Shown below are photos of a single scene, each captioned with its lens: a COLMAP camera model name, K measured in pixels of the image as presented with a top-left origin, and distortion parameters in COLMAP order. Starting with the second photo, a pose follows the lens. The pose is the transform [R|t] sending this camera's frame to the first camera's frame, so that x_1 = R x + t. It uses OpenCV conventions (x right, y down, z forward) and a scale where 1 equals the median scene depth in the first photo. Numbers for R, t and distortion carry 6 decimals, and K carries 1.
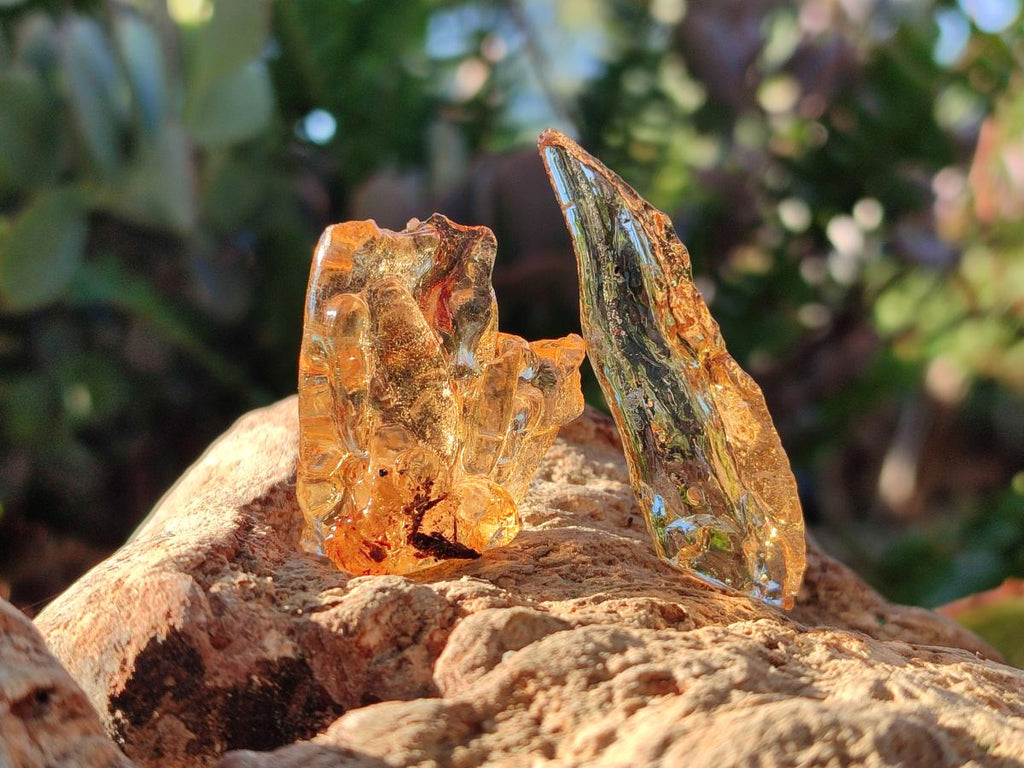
lens RADIAL K [[1568.1, 0, 512.0], [0, 1568.1, 384.0], [0, 0, 1]] dist [0.313790, -1.918792]
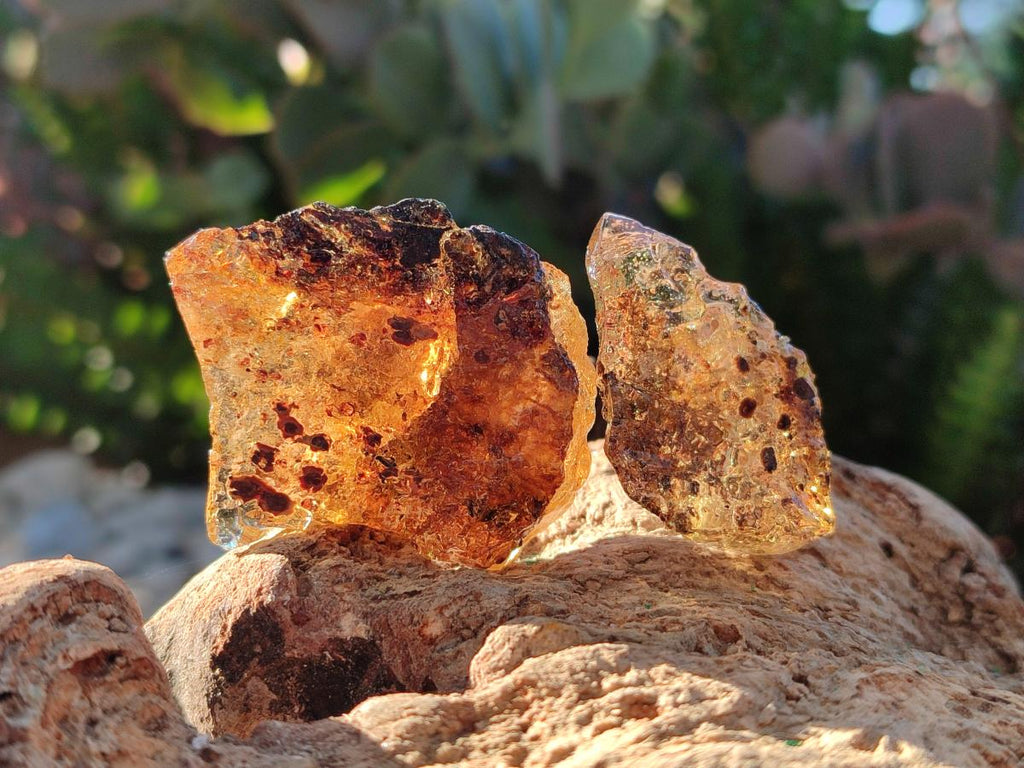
lens RADIAL K [[1568.1, 0, 512.0], [0, 1568.1, 384.0], [0, 0, 1]] dist [0.313790, -1.918792]
pose [[0.947577, 0.062788, -0.313298, 0.314529], [-0.044893, 0.996939, 0.064017, -0.089553], [0.316358, -0.046596, 0.947495, -0.036555]]
